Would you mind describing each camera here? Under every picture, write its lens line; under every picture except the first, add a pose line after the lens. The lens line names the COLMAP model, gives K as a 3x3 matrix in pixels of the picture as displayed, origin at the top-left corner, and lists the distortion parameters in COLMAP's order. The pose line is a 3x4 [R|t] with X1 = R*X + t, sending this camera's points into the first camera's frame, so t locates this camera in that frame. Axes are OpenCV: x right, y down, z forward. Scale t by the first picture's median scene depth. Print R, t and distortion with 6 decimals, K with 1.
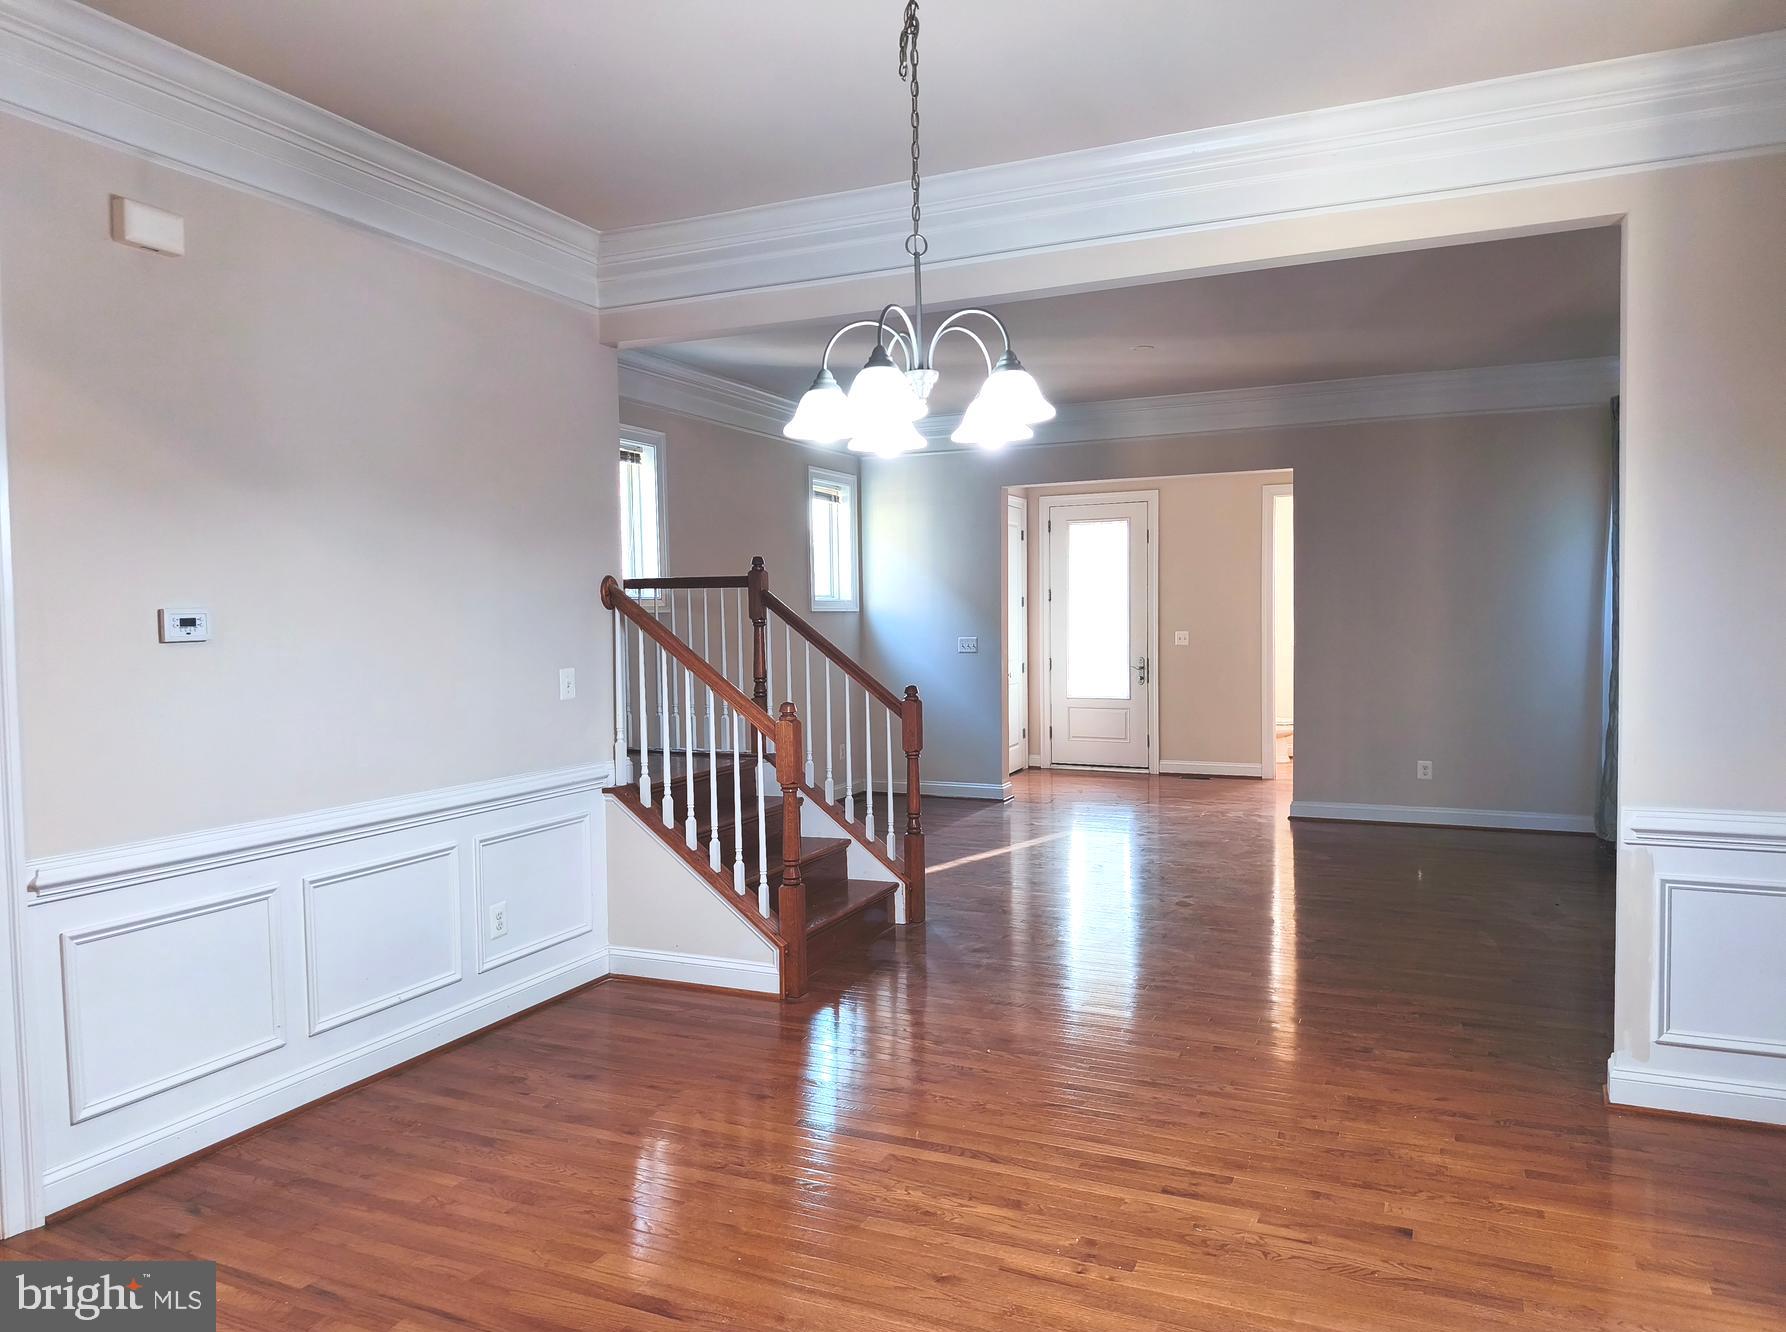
lens RADIAL K [[1229.1, 0, 895.3], [0, 1229.1, 677.5], [0, 0, 1]] dist [0.099452, -0.150417]
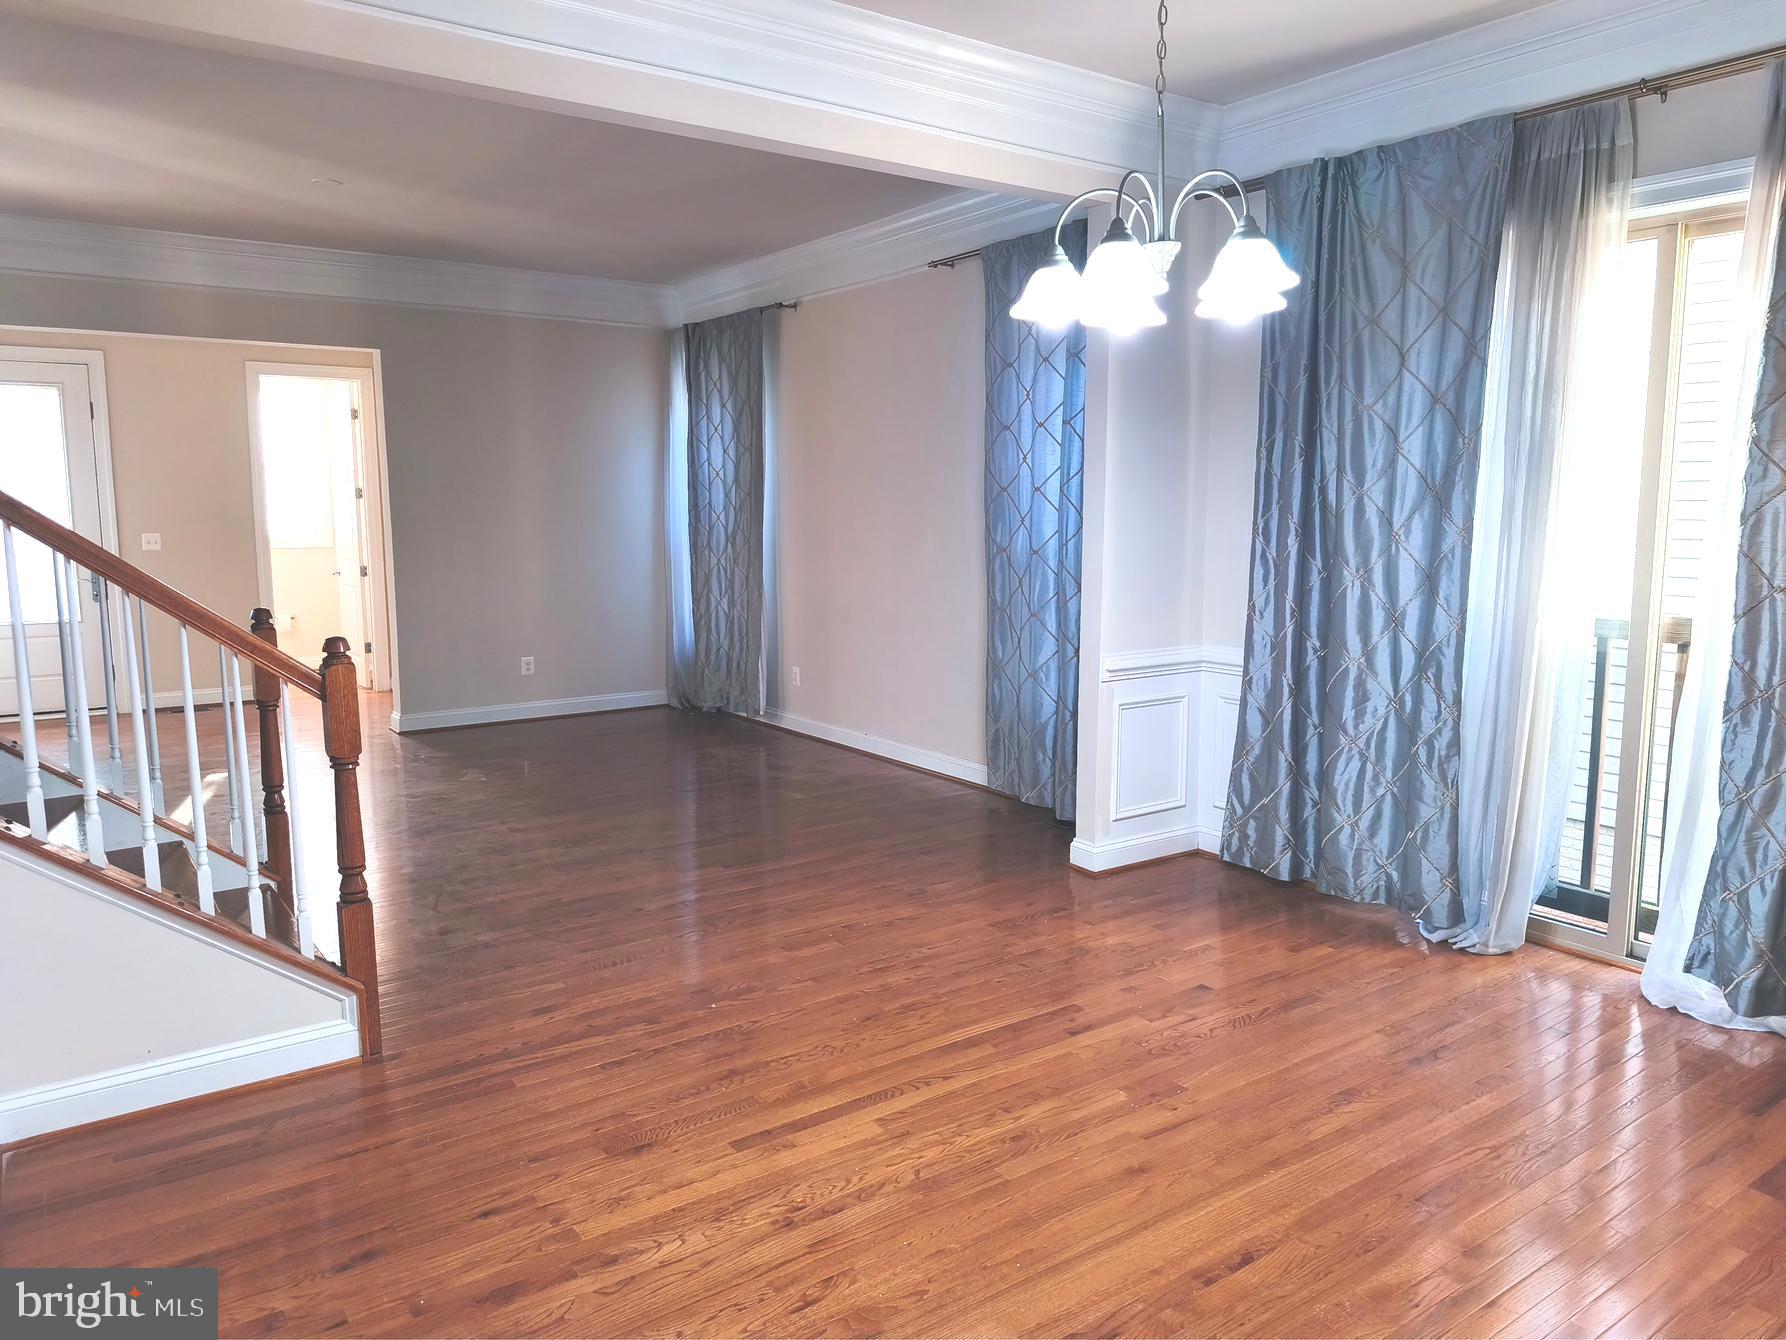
lens RADIAL K [[1232.7, 0, 883.7], [0, 1232.7, 672.6], [0, 0, 1]] dist [0.061231, -0.086389]
pose [[0.509884, -0.107548, 0.853494, -0.650042], [0.043475, 0.994108, 0.099294, -0.019043], [-0.859144, -0.013523, 0.511556, 0.492781]]
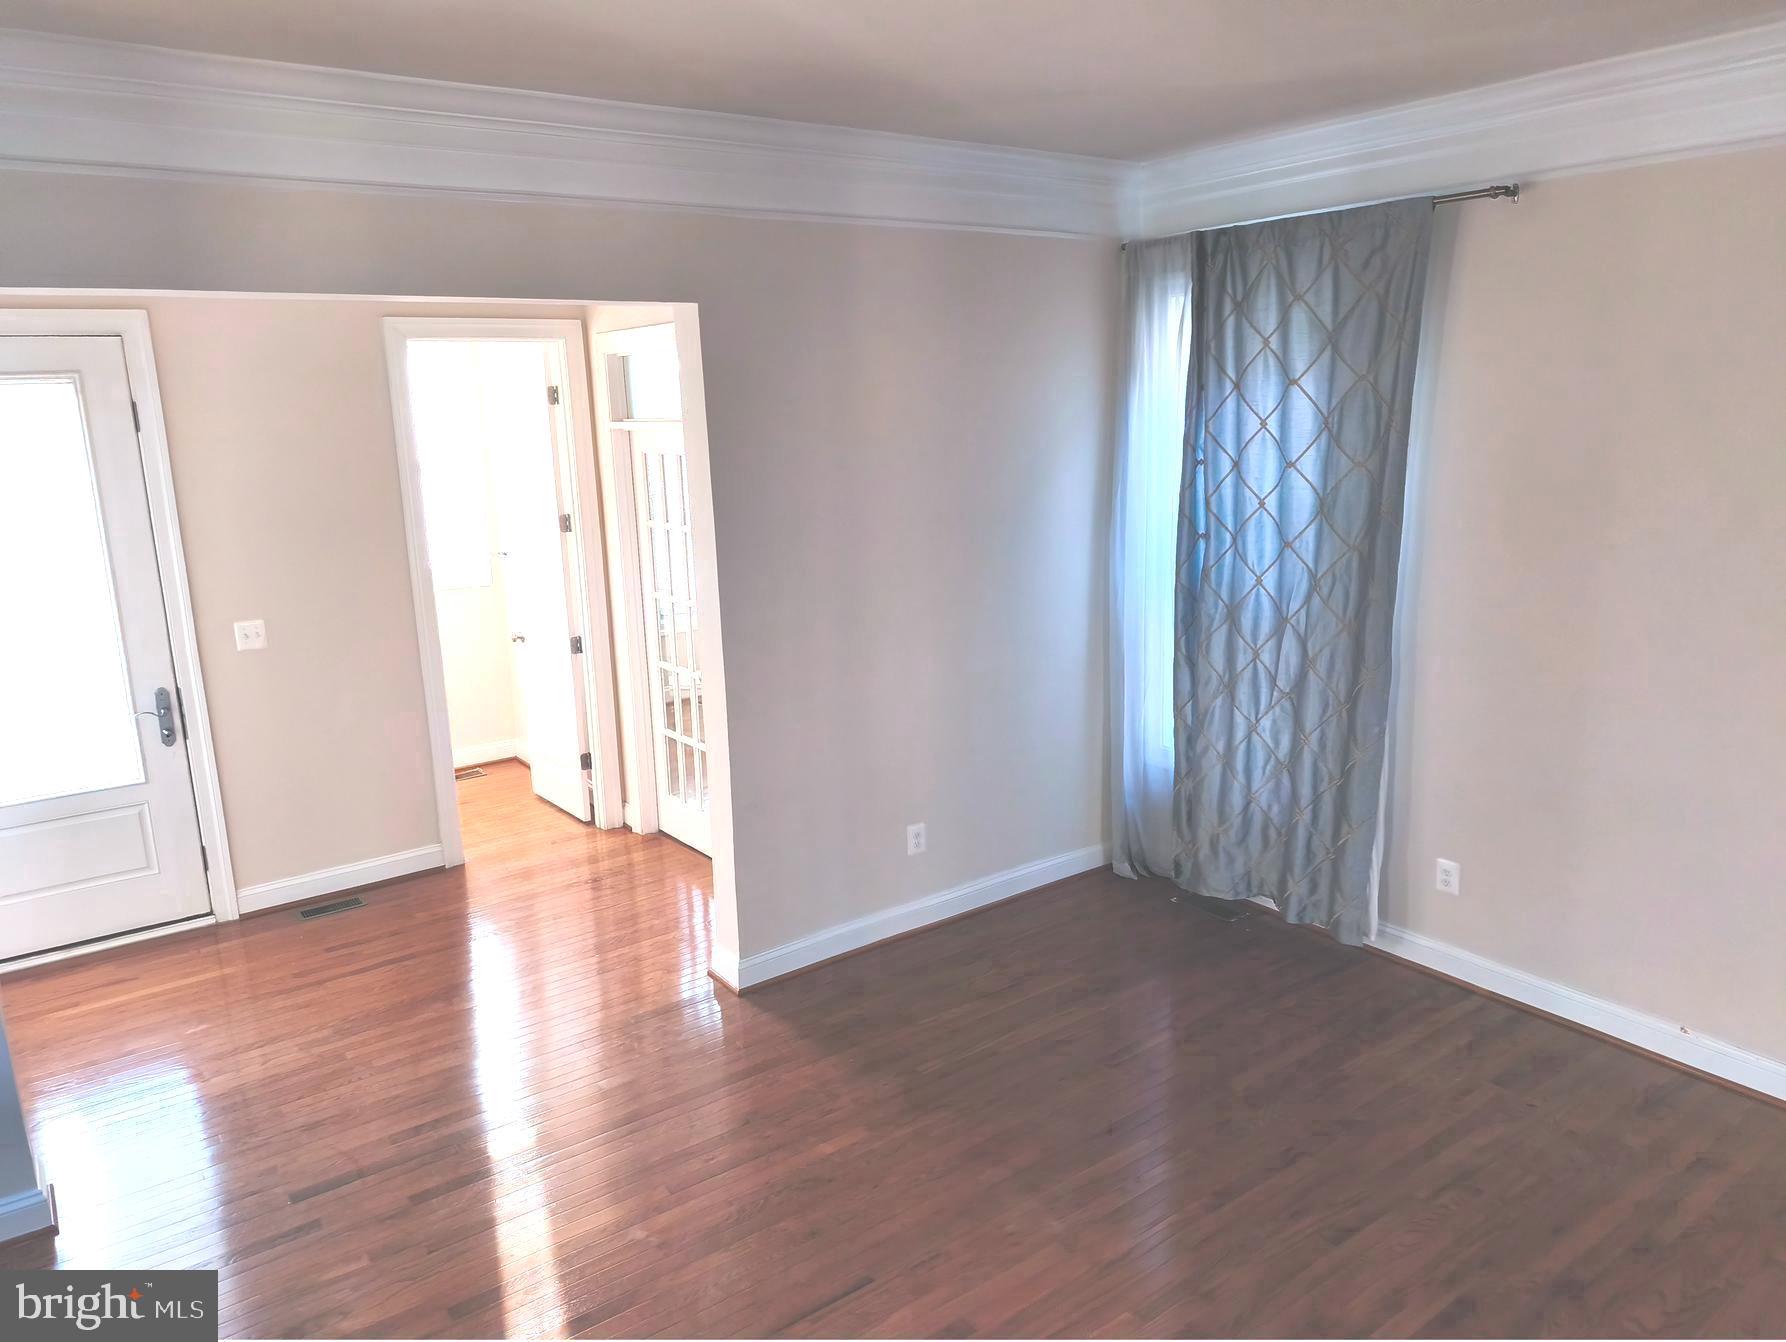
lens RADIAL K [[1221.0, 0, 870.1], [0, 1221.0, 660.3], [0, 0, 1]] dist [0.029155, -0.029153]
pose [[0.497370, -0.186878, 0.847172, -0.146693], [0.070814, 0.982010, 0.175048, -0.250800], [-0.864644, -0.027072, 0.501656, 1.588971]]
